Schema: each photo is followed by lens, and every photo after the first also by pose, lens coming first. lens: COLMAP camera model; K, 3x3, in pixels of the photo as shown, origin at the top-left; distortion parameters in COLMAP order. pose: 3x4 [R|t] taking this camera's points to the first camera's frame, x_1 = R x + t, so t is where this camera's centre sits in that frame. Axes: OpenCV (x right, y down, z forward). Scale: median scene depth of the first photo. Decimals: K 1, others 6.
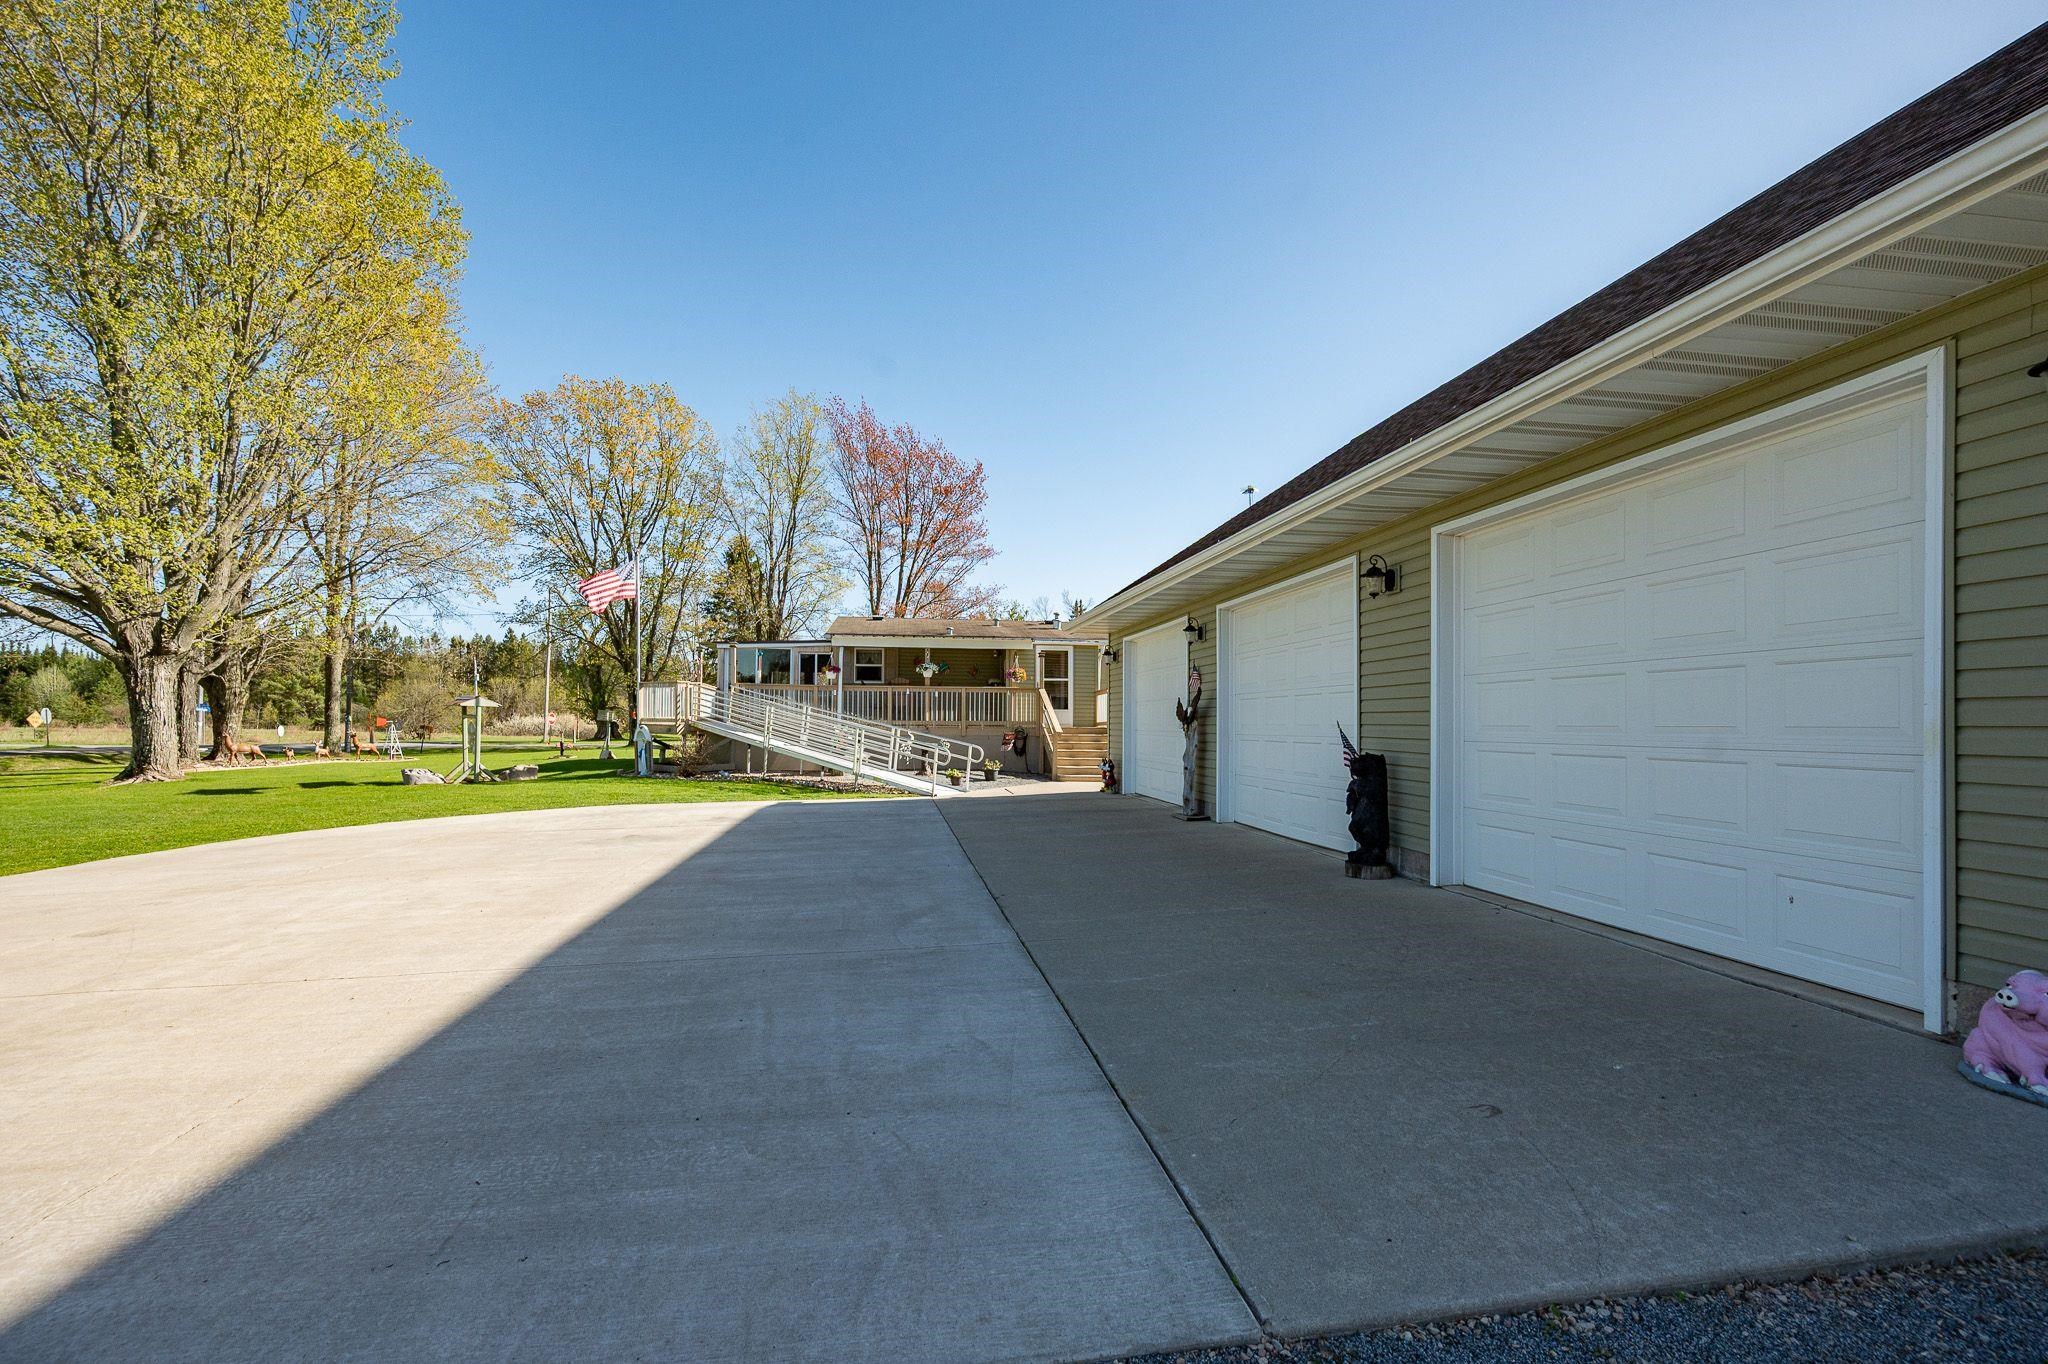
lens RADIAL K [[825.5, 0, 994.9], [0, 825.5, 726.0], [0, 0, 1]] dist [-0.001772, 0.000730]
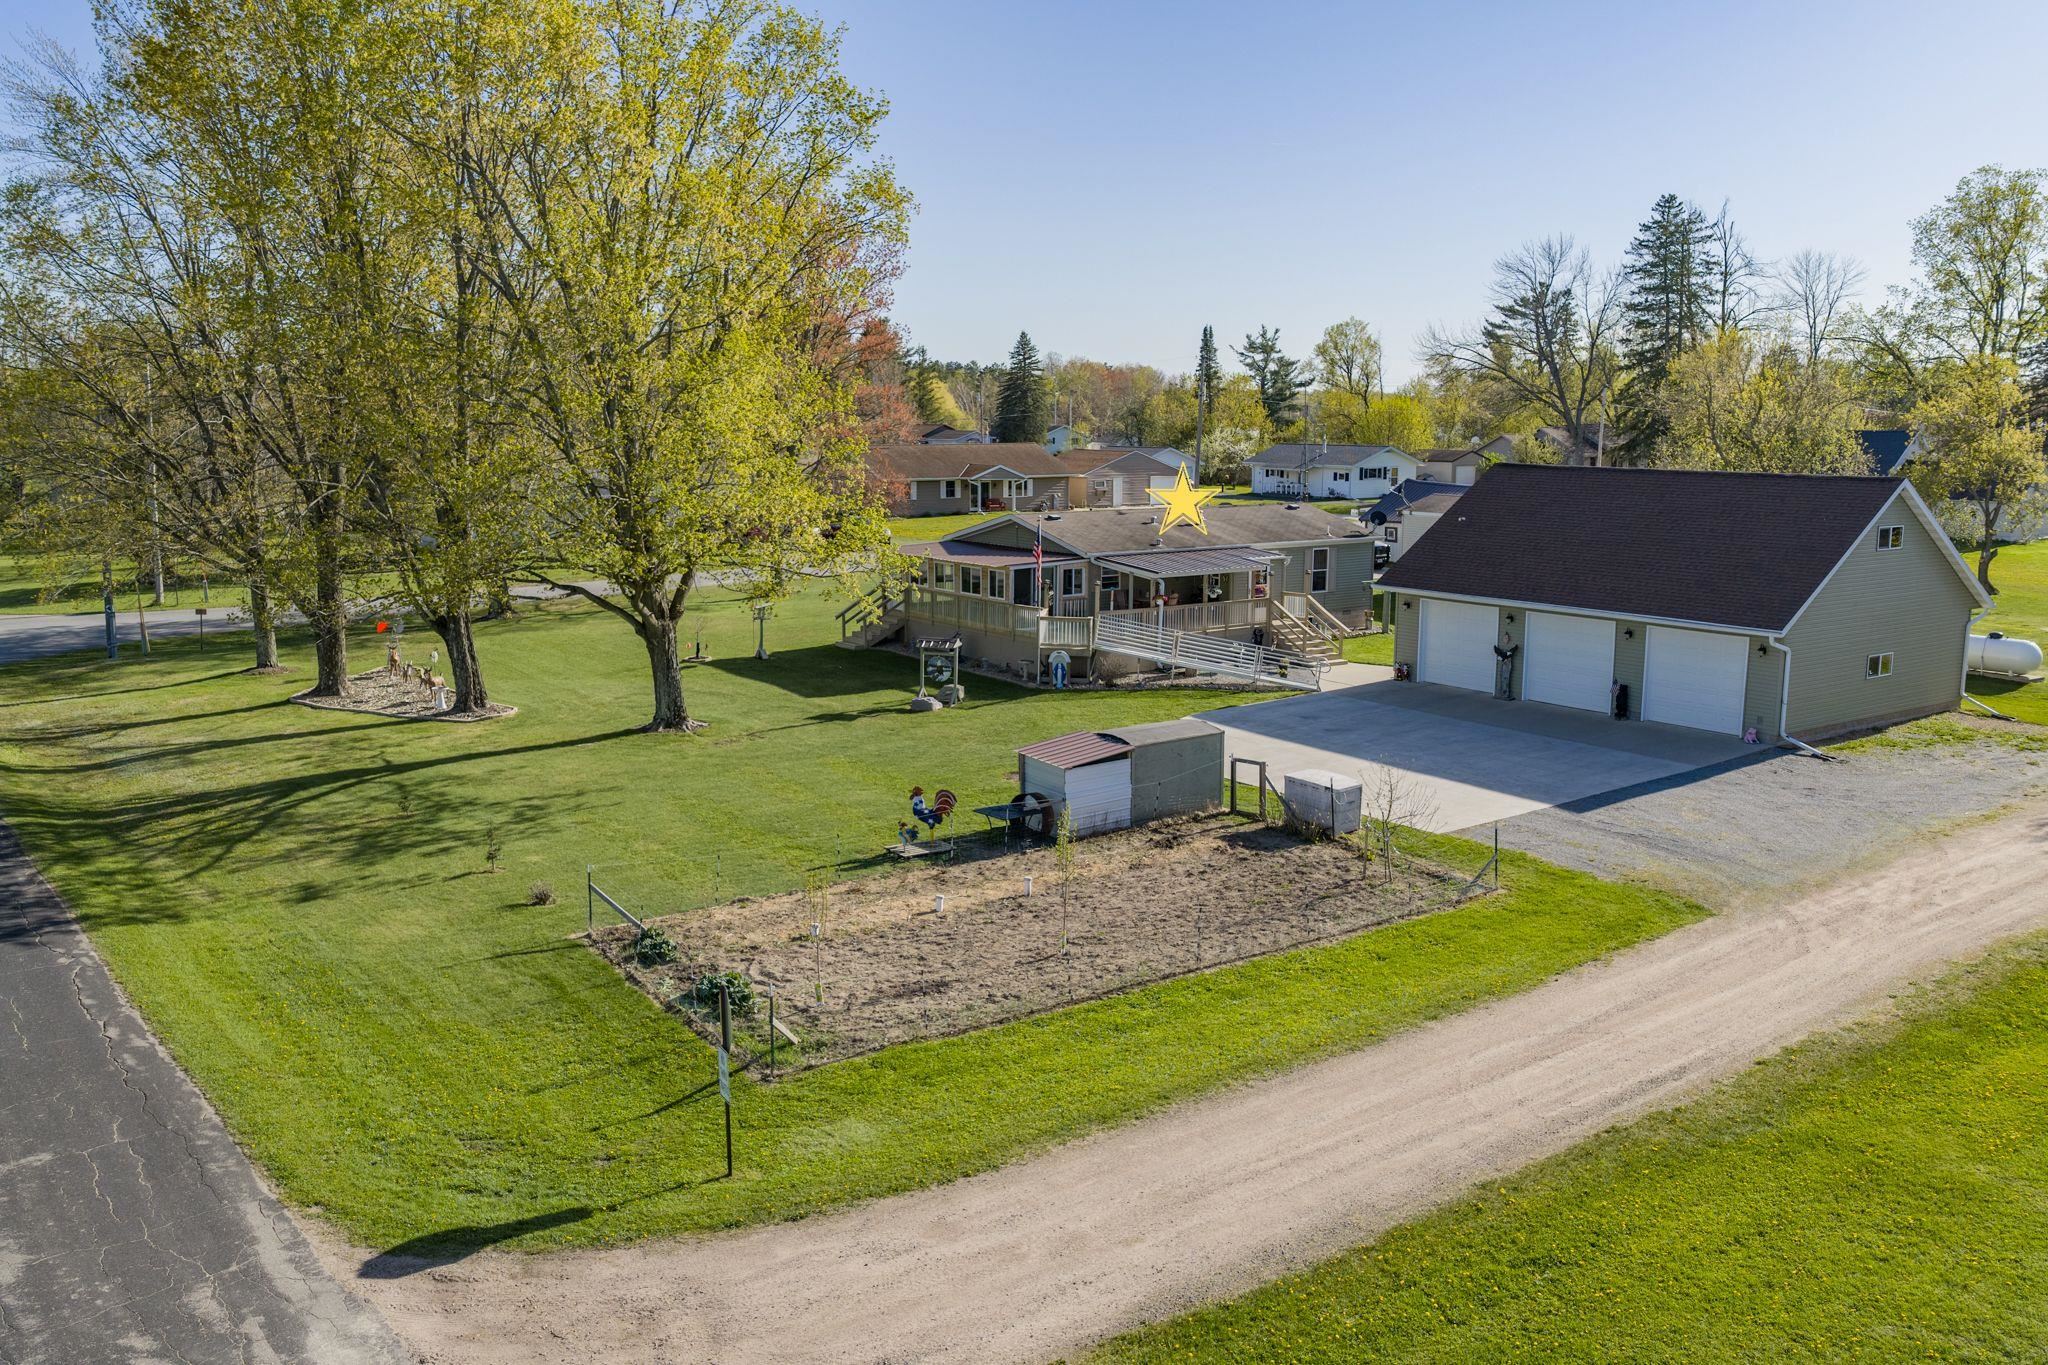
lens RADIAL K [[1700.3, 0, 1023.8], [0, 1700.3, 690.8], [0, 0, 1]] dist [0.022269, -0.032614]
pose [[0.879864, -0.084707, 0.467616, -1.568324], [0.004787, 0.985516, 0.169515, -0.358414], [-0.475202, -0.146912, 0.867525, -1.232035]]
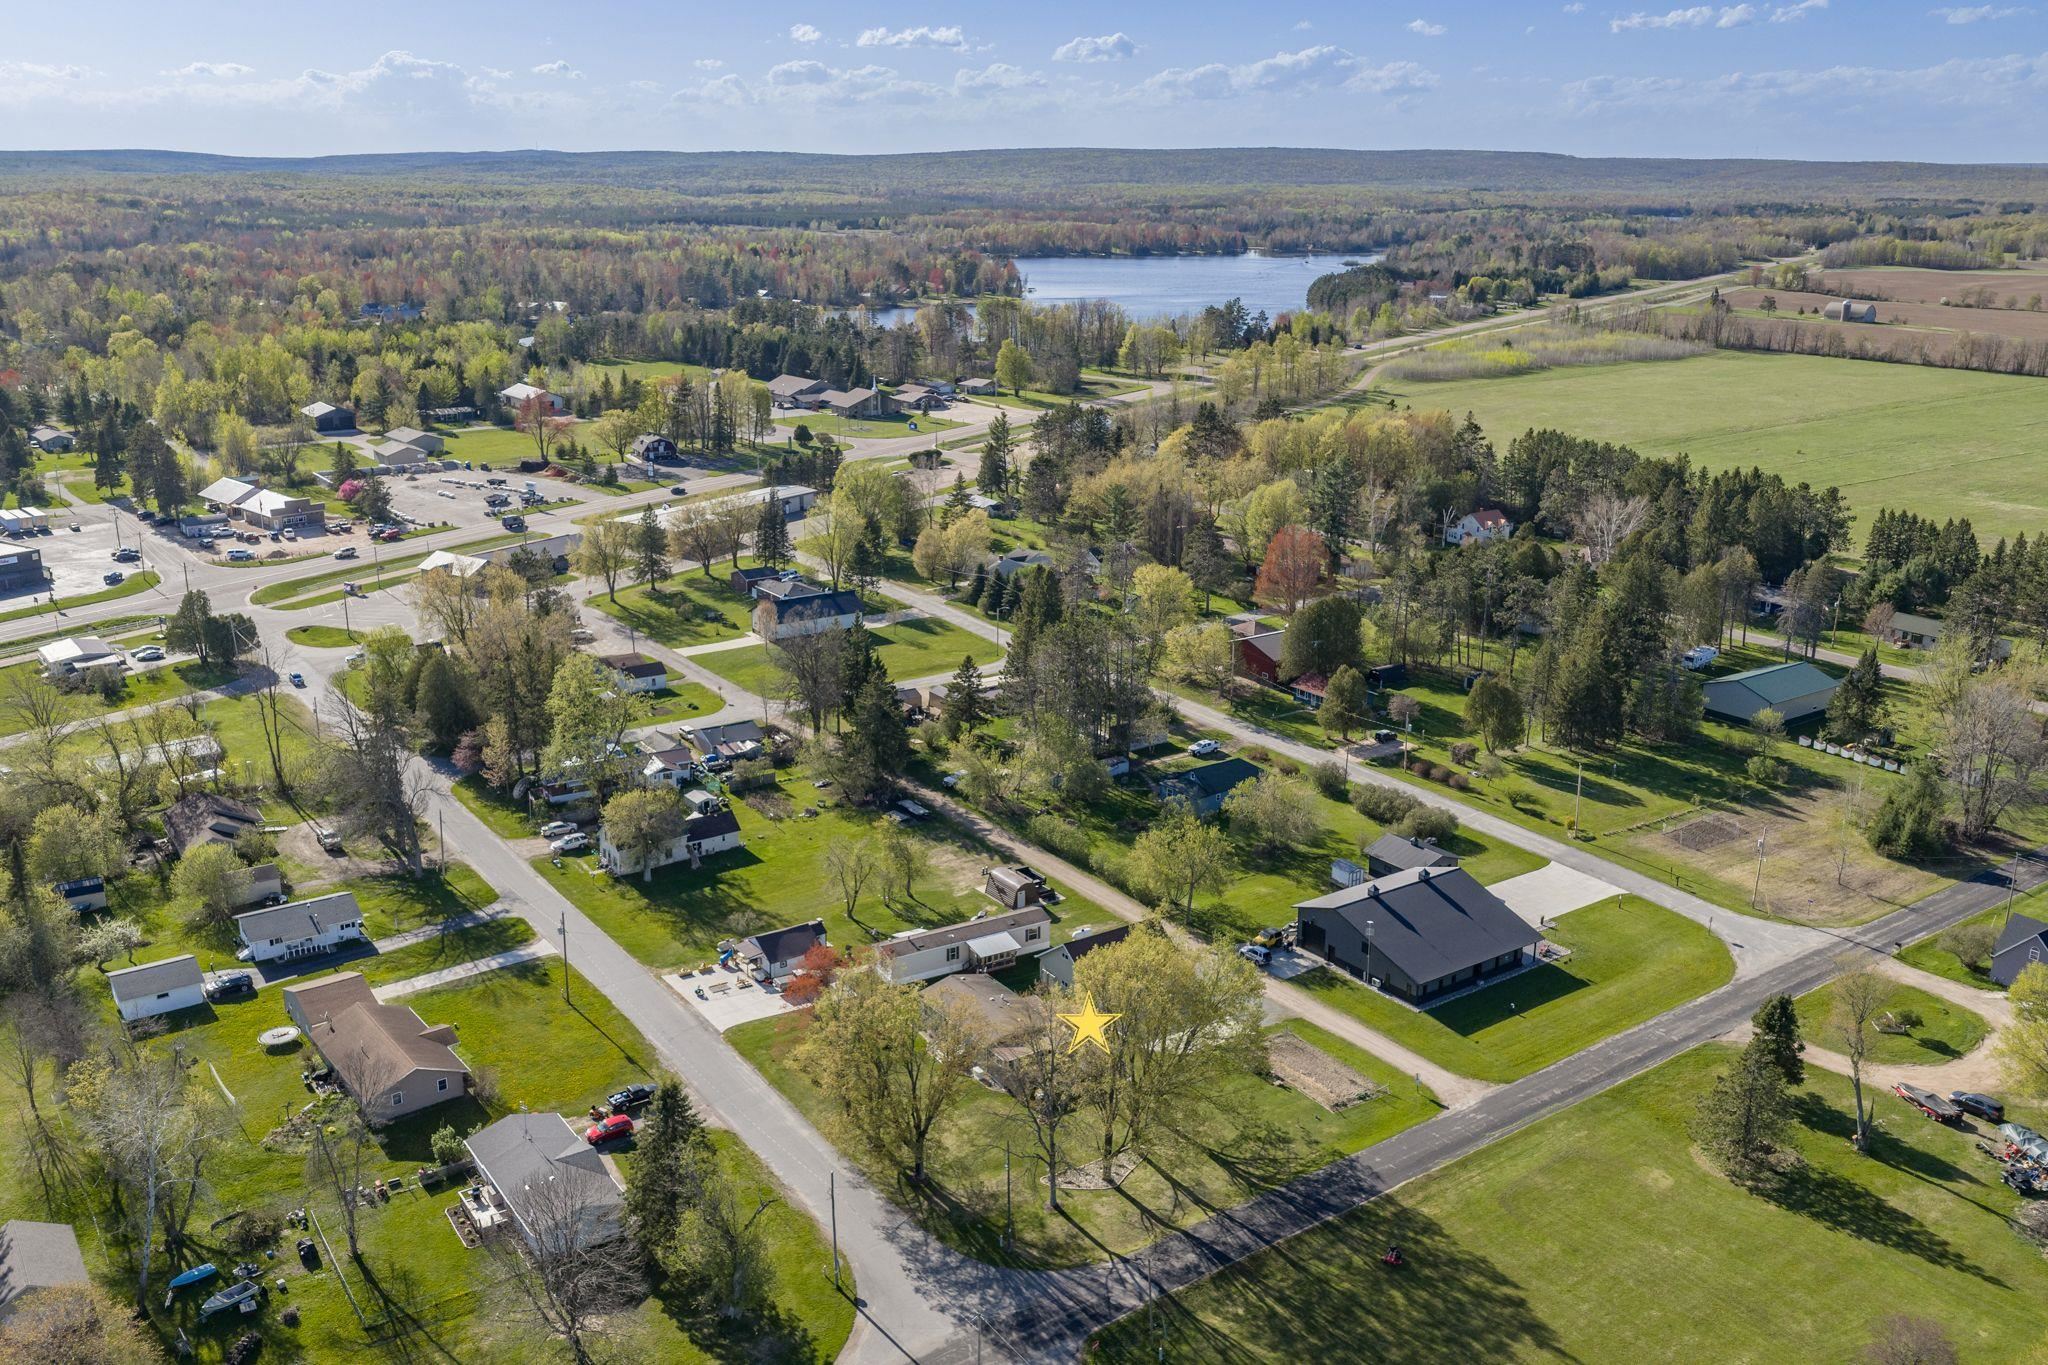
lens RADIAL K [[1700.3, 0, 1042.1], [0, 1700.3, 693.5], [0, 0, 1]] dist [0.022269, -0.032614]
pose [[-0.454007, -0.274227, 0.847749, -7.018480], [-0.013060, 0.953405, 0.301410, -4.296135], [-0.890902, 0.125770, -0.436434, 4.682754]]
